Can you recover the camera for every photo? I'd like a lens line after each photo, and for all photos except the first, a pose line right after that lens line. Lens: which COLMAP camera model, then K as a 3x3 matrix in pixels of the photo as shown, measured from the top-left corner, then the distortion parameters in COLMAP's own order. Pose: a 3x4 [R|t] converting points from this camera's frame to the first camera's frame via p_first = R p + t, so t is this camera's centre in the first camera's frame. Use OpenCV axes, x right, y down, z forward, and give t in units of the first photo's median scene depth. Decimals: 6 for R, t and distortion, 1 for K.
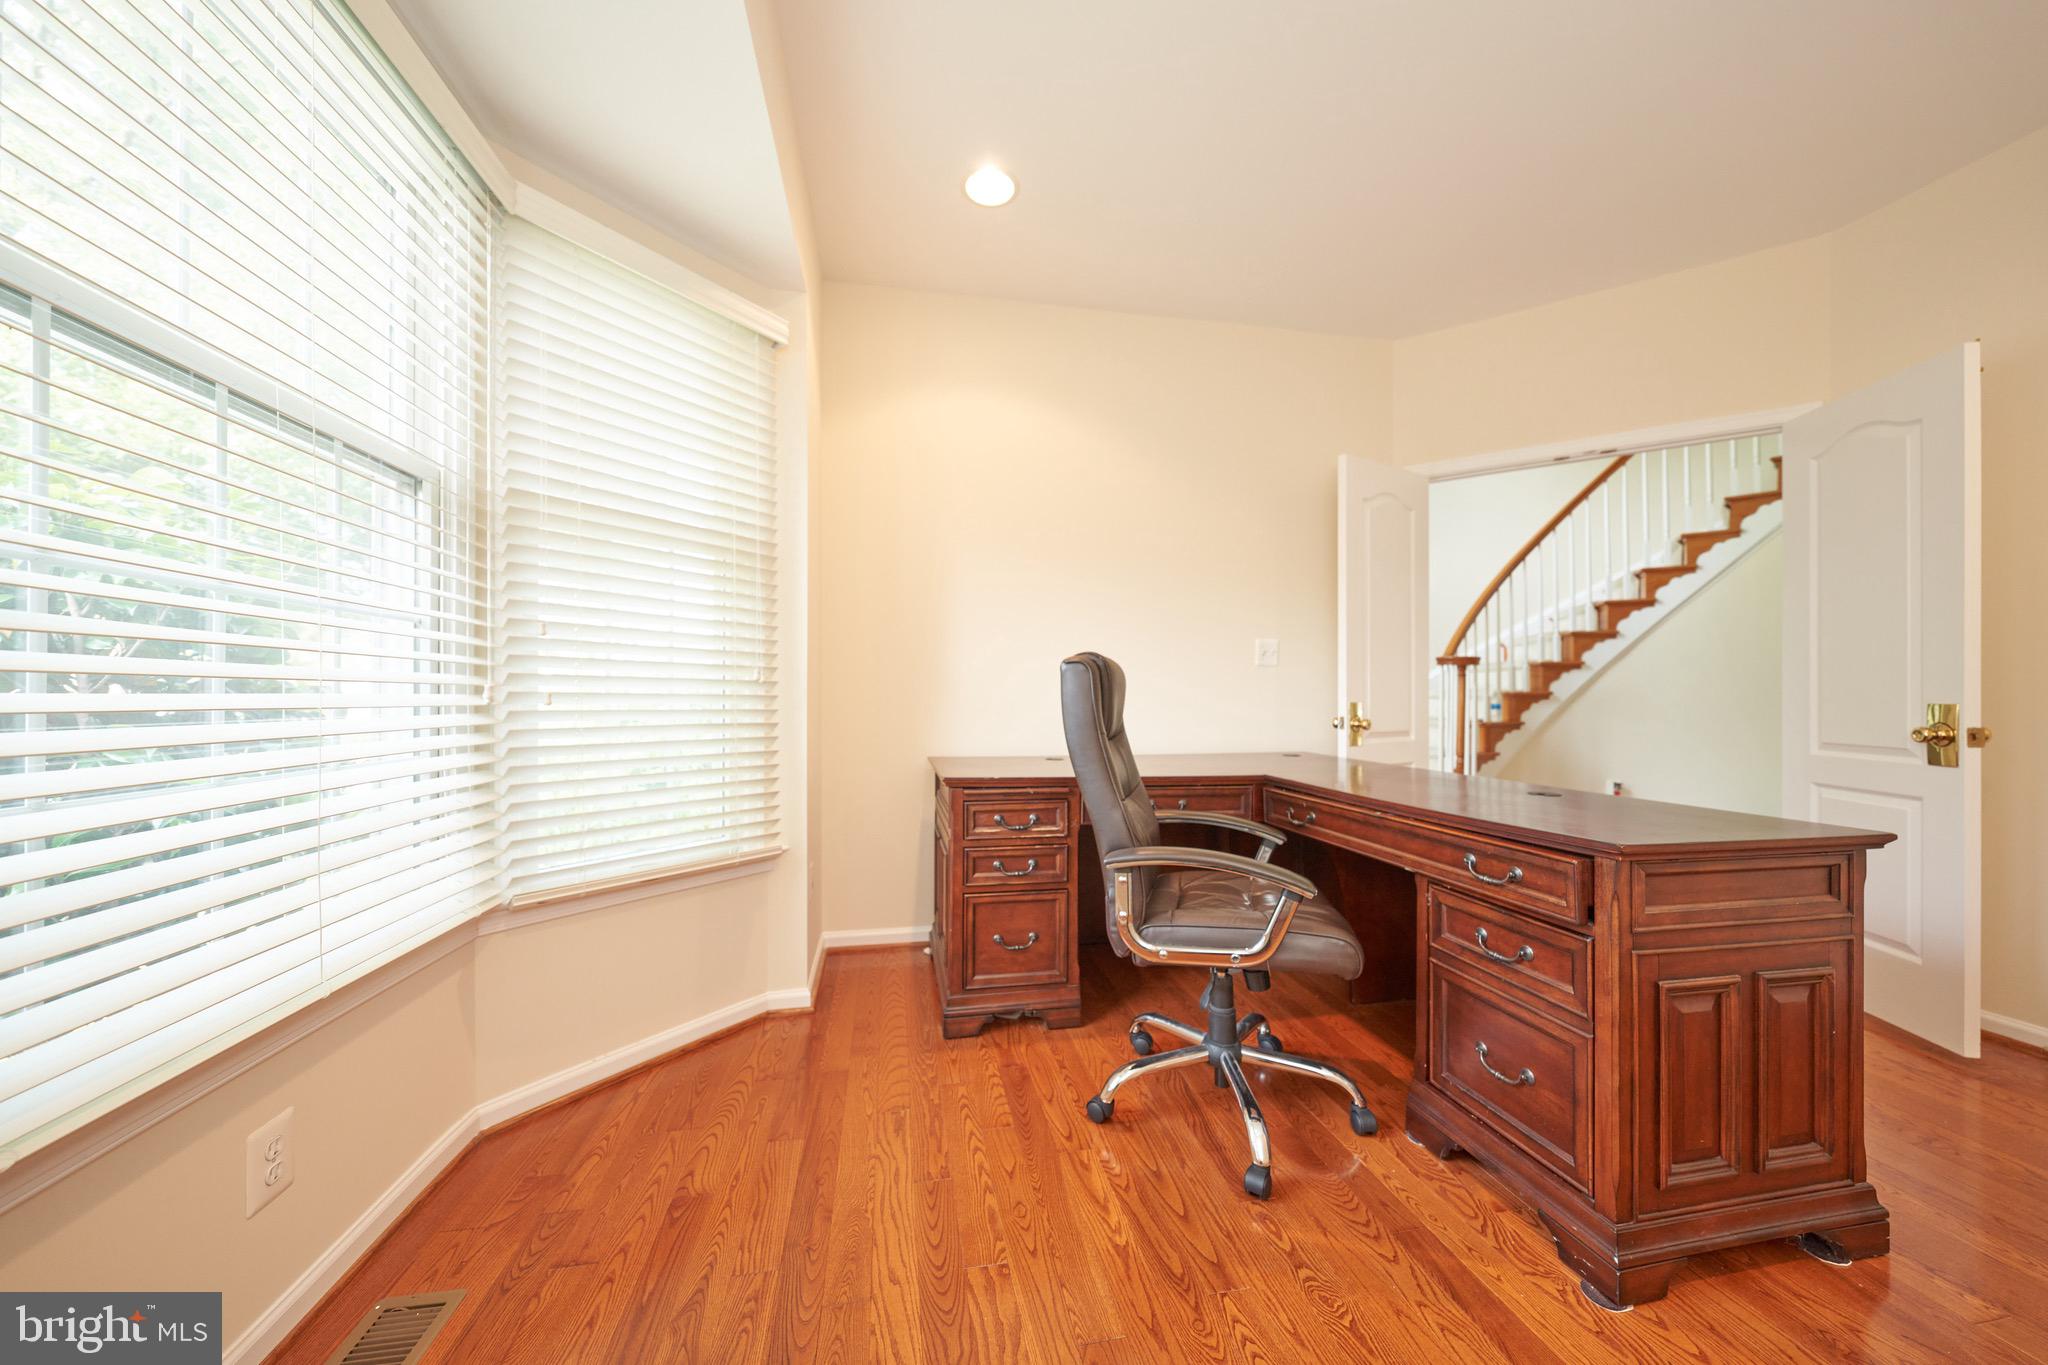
lens RADIAL K [[709.6, 0, 1025.1], [0, 709.6, 694.4], [0, 0, 1]] dist [0.000815, 0.000118]
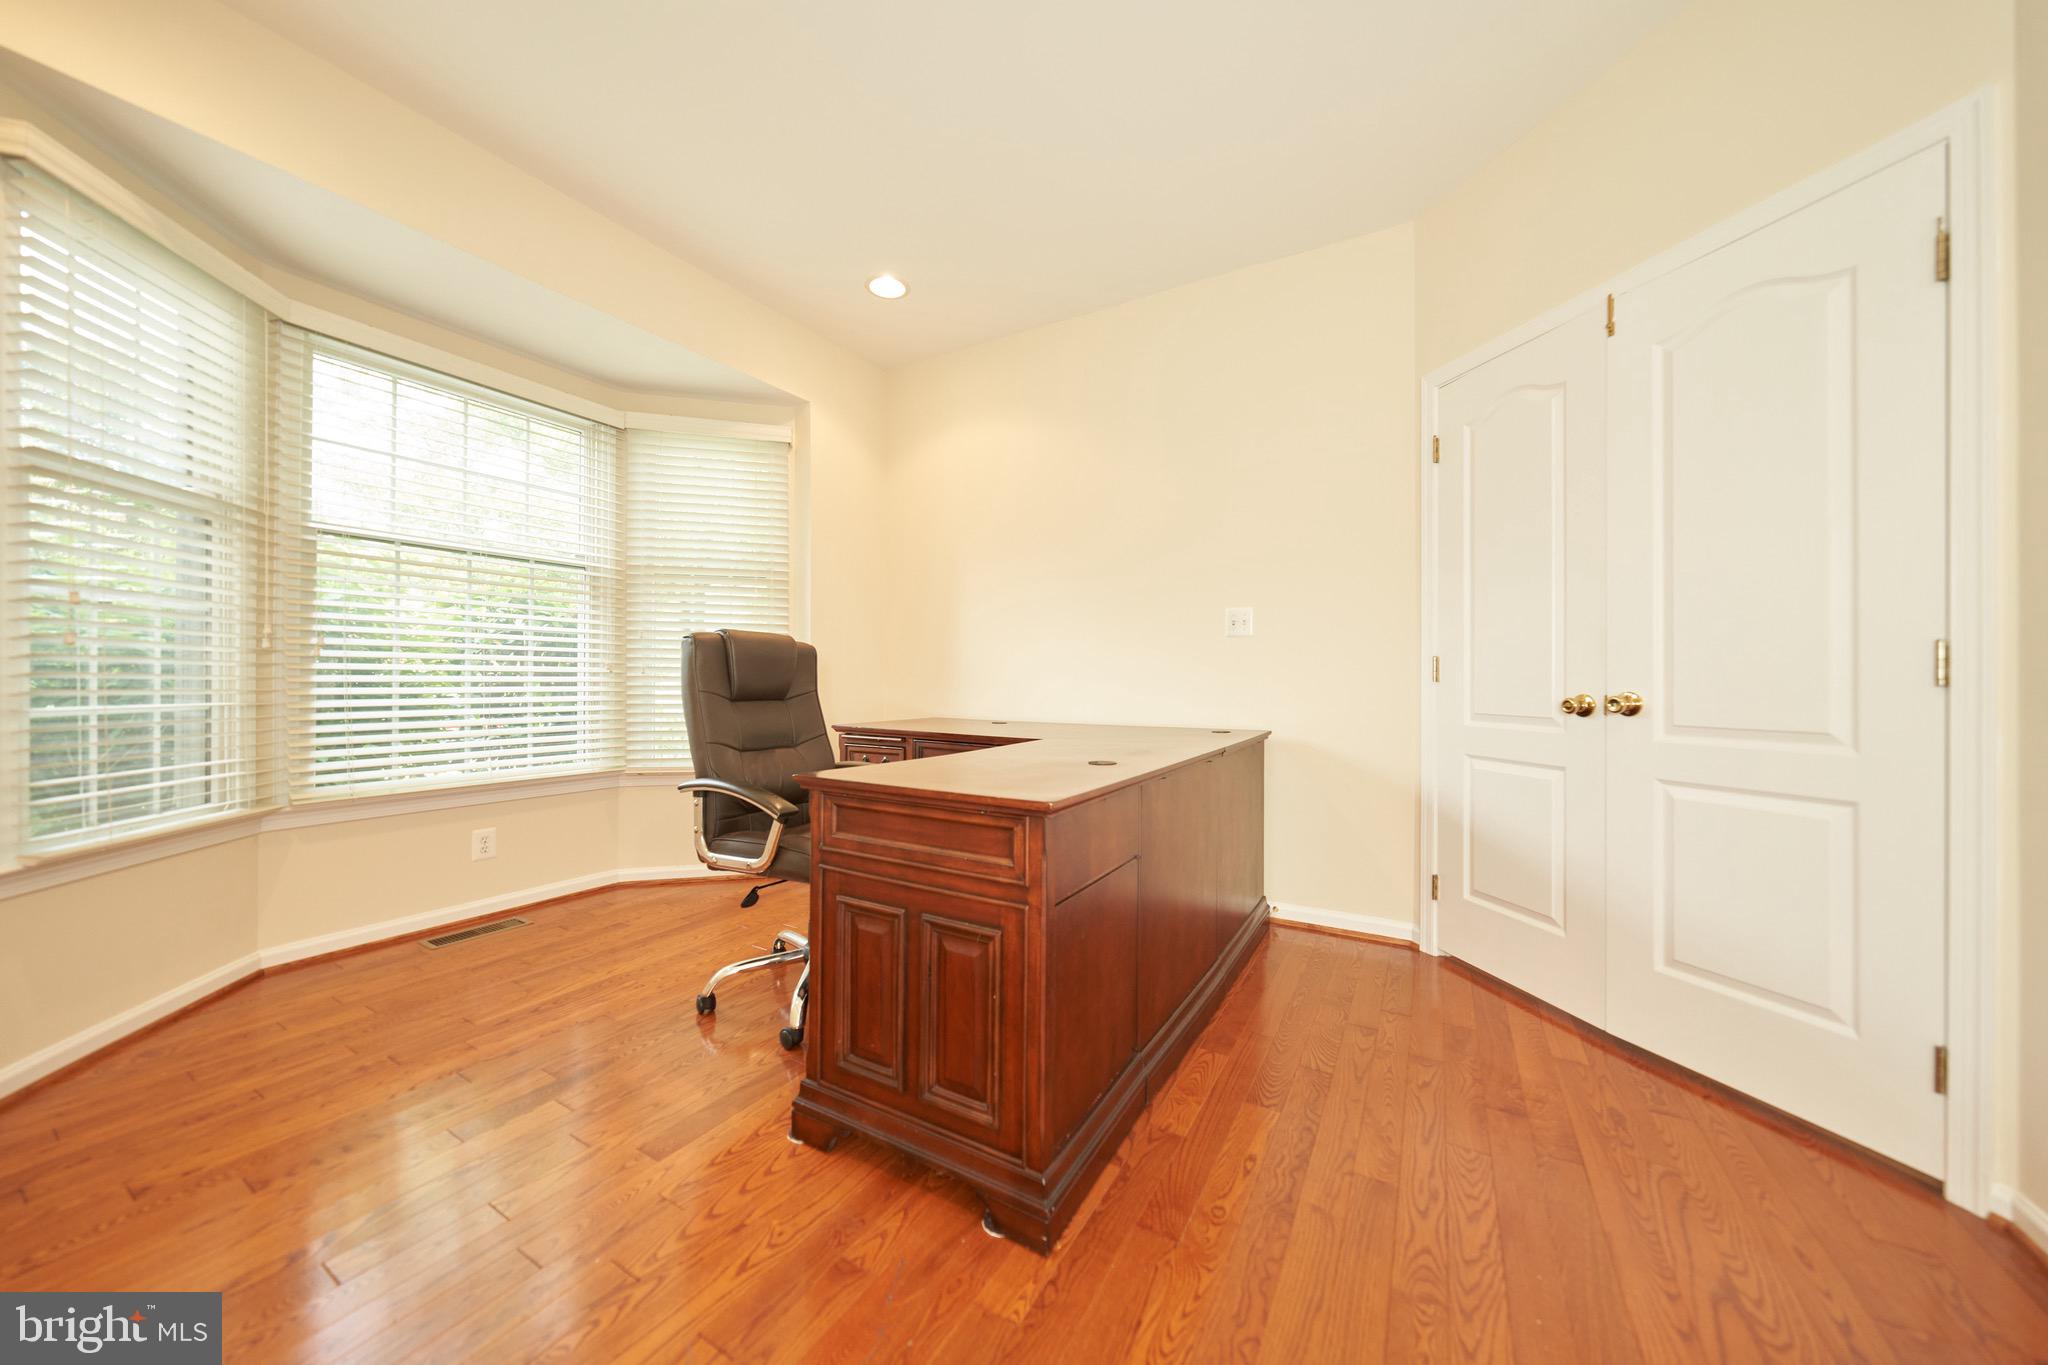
lens RADIAL K [[709.6, 0, 1025.7], [0, 709.6, 675.8], [0, 0, 1]] dist [0.000815, 0.000118]
pose [[0.753120, -0.000642, -0.657882, 1.842616], [-0.001707, 0.999994, -0.002930, 0.035649], [0.657880, 0.003330, 0.753115, 0.292144]]
